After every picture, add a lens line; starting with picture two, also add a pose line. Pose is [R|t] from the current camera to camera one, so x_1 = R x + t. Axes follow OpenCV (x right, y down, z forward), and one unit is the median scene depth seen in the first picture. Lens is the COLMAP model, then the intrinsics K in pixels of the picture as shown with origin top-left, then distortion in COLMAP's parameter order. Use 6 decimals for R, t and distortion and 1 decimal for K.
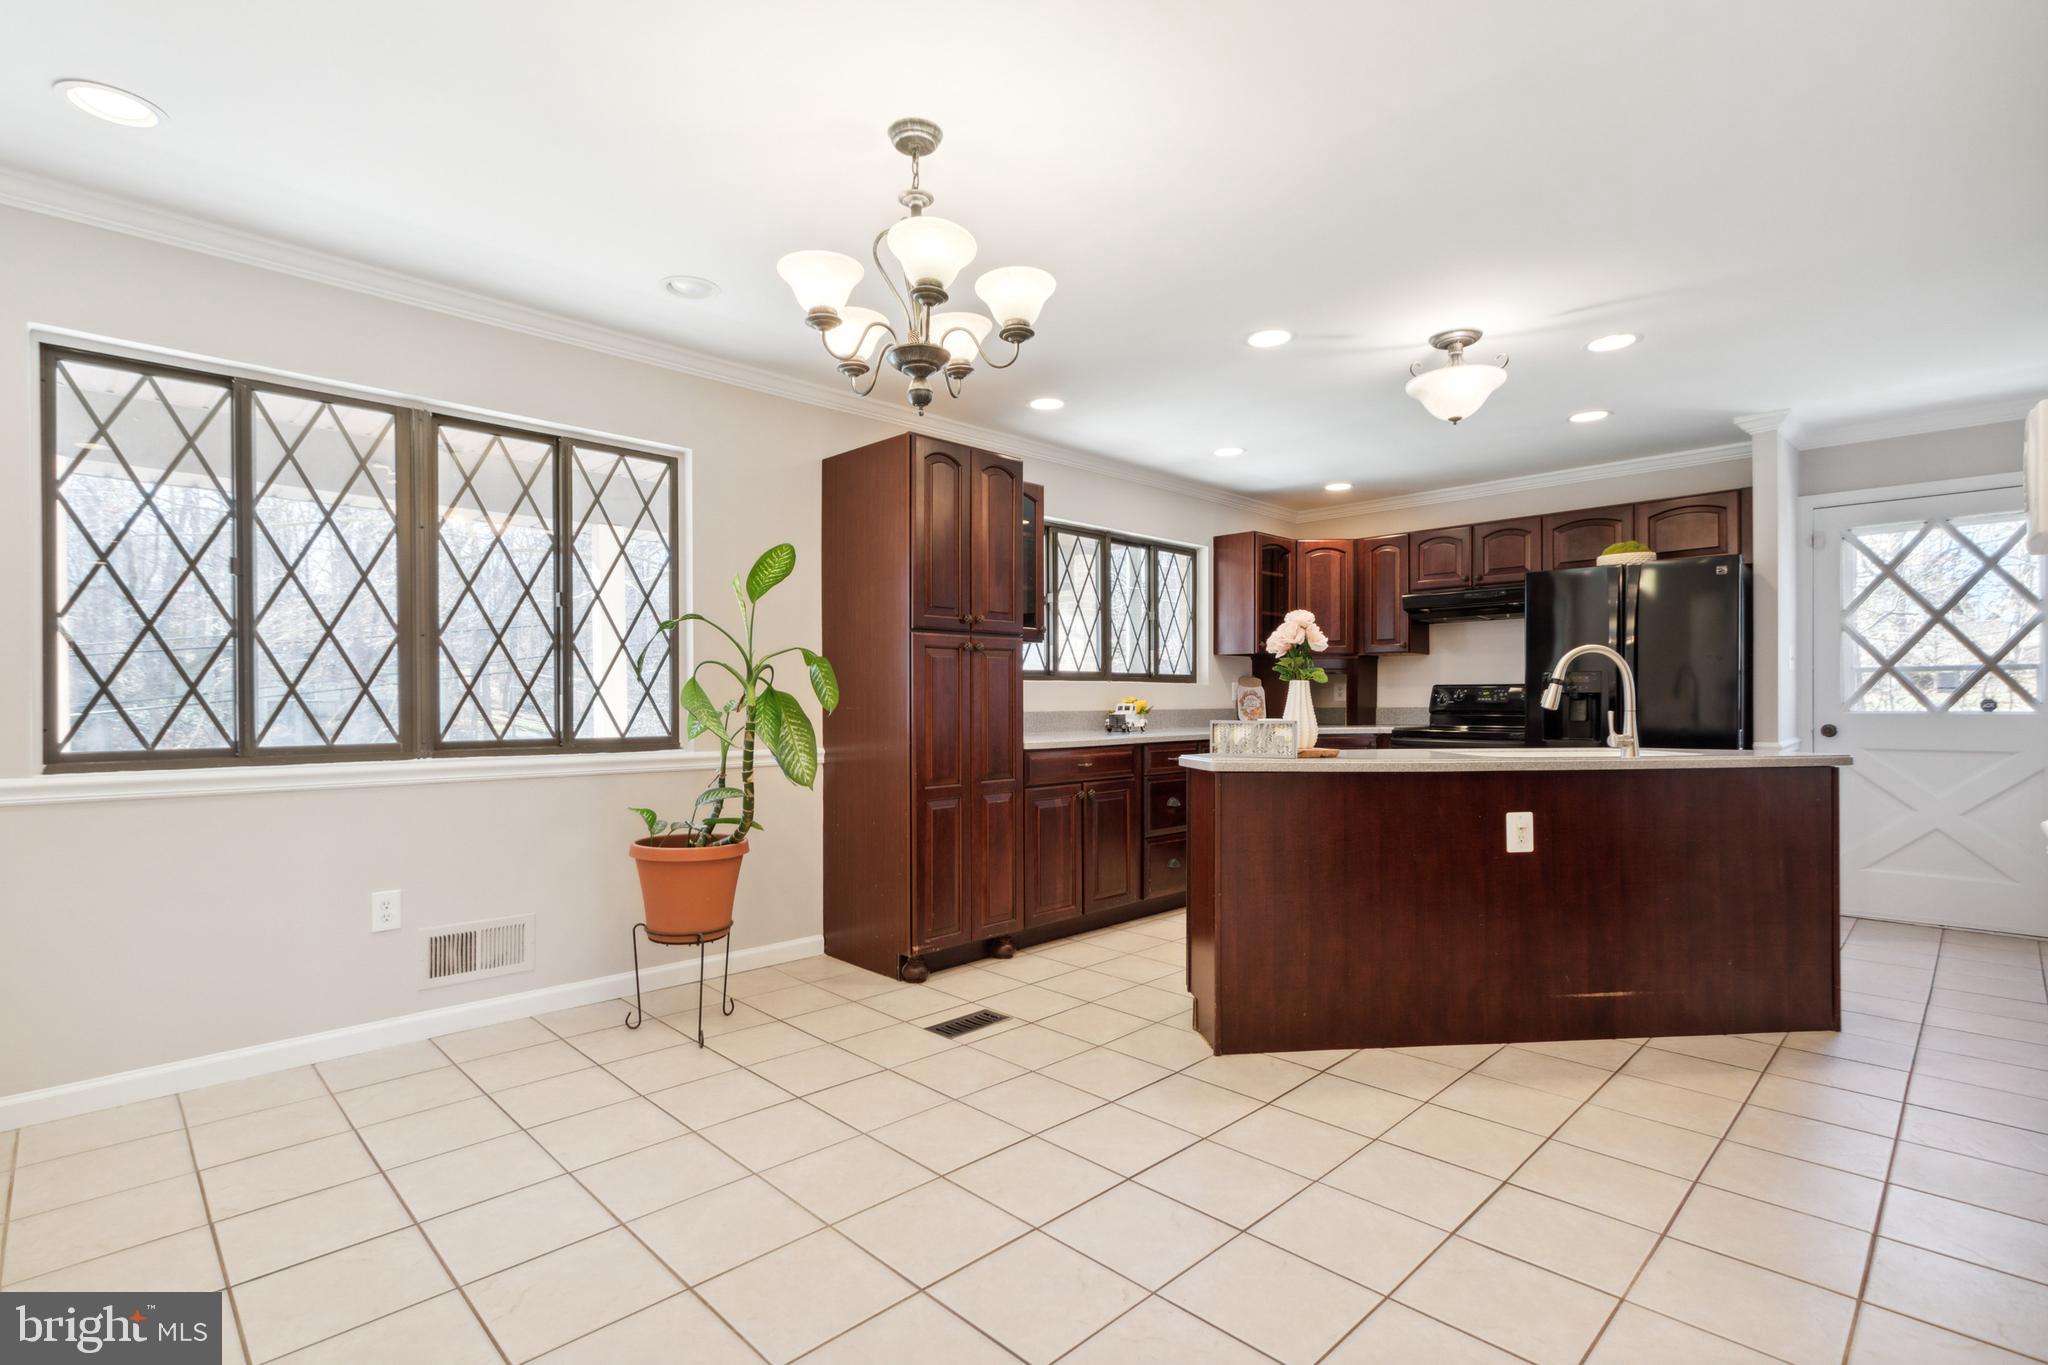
lens RADIAL K [[963.0, 0, 960.6], [0, 963.0, 700.5], [0, 0, 1]] dist [0.000646, 0.000027]
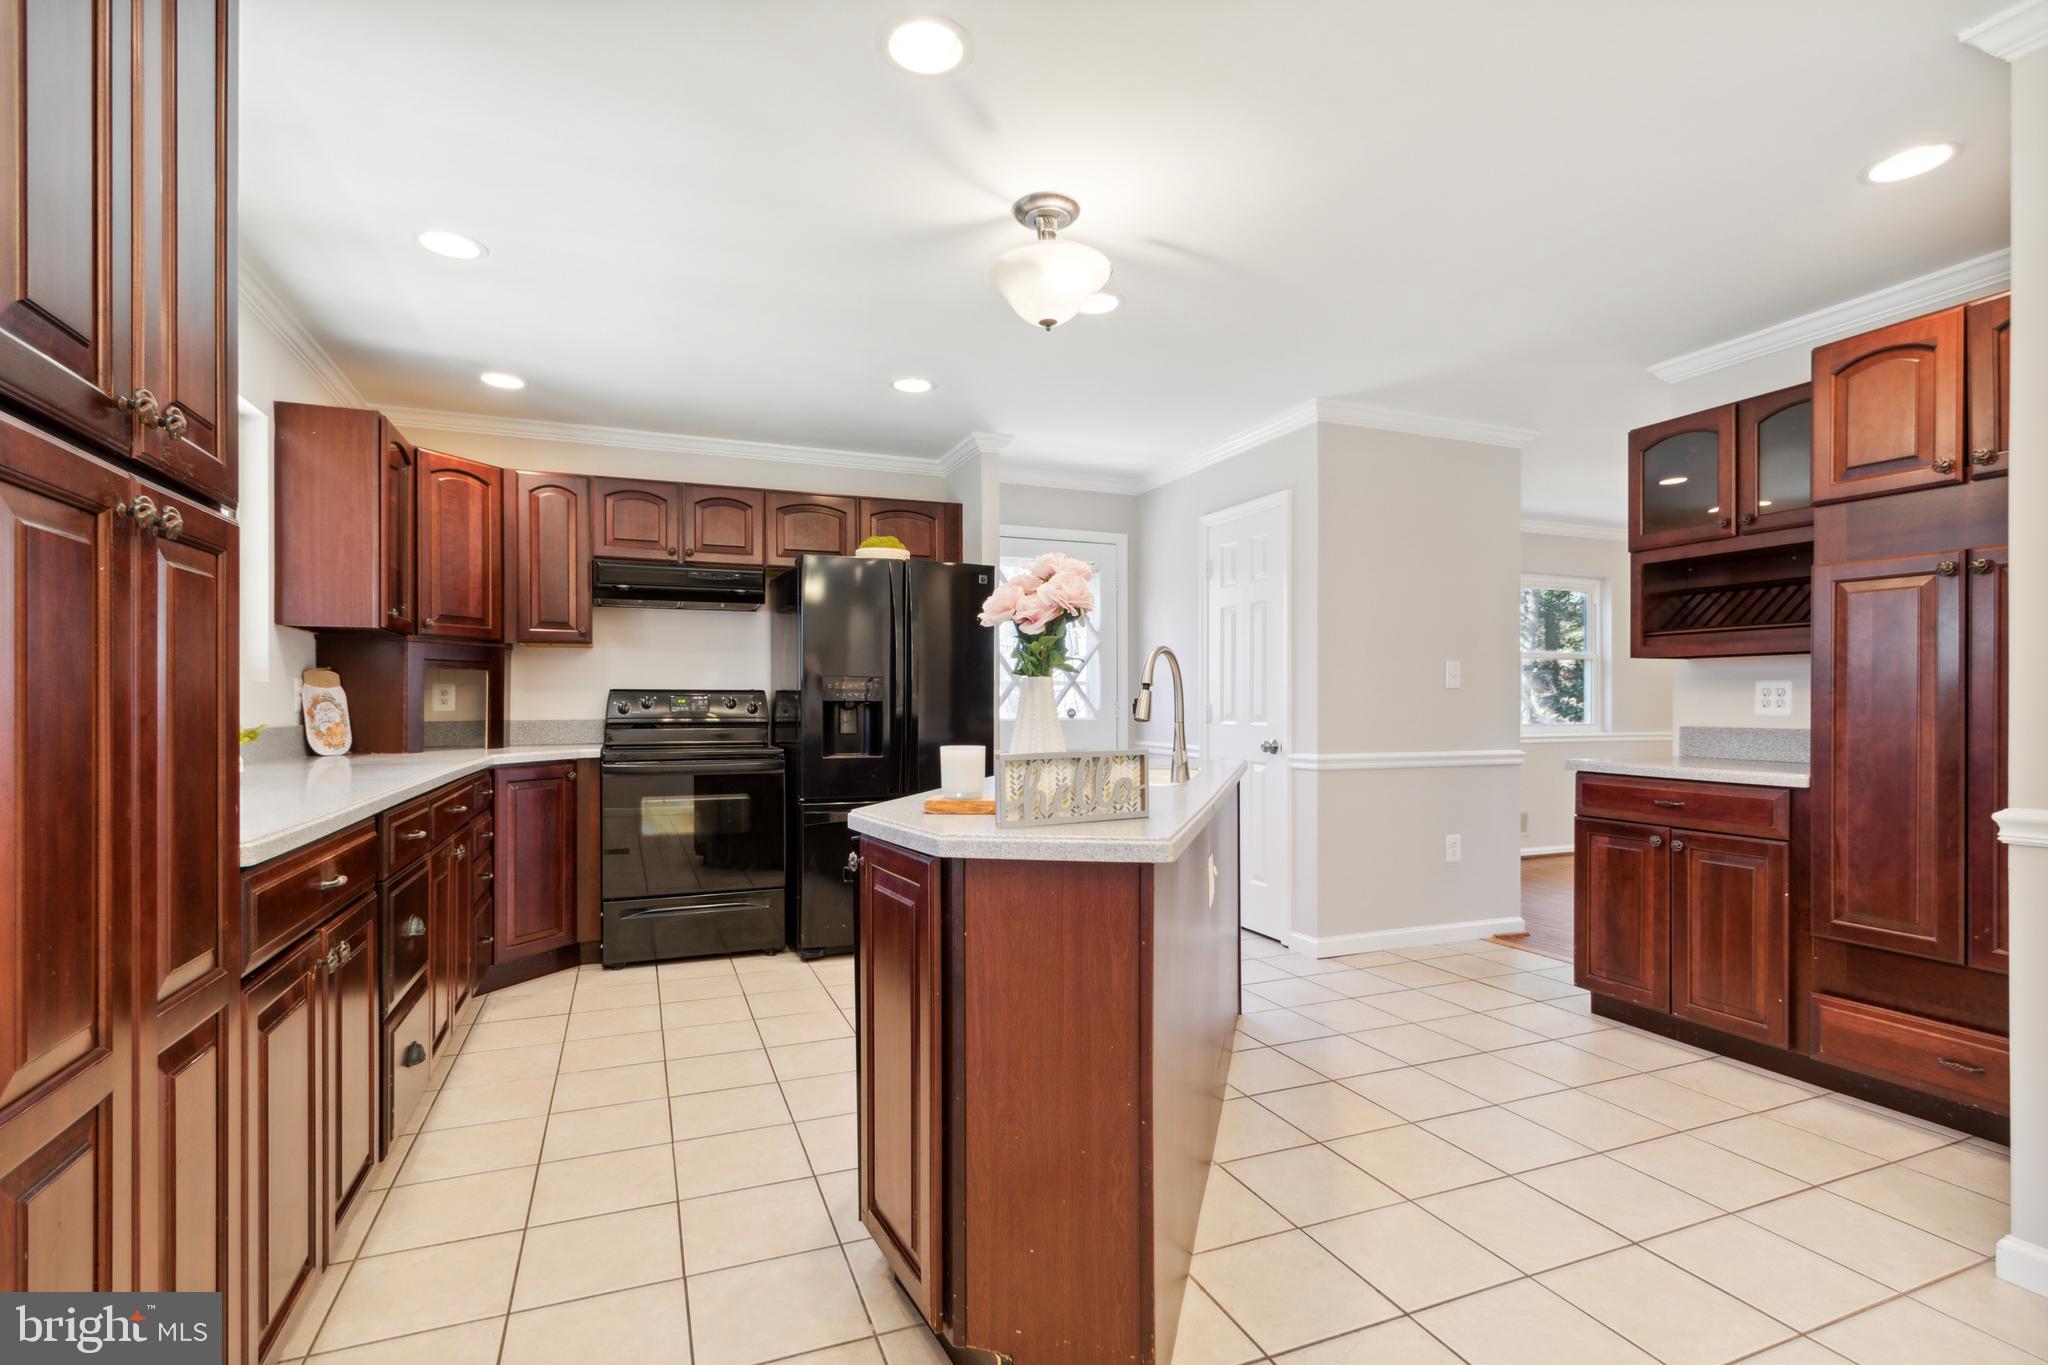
lens RADIAL K [[963.0, 0, 1027.1], [0, 963.0, 701.0], [0, 0, 1]] dist [0.000646, 0.000027]
pose [[0.333610, 0.007118, 0.942684, -0.100729], [0.001935, 0.999964, -0.008235, -0.000479], [-0.942709, 0.004571, 0.333584, 0.452653]]
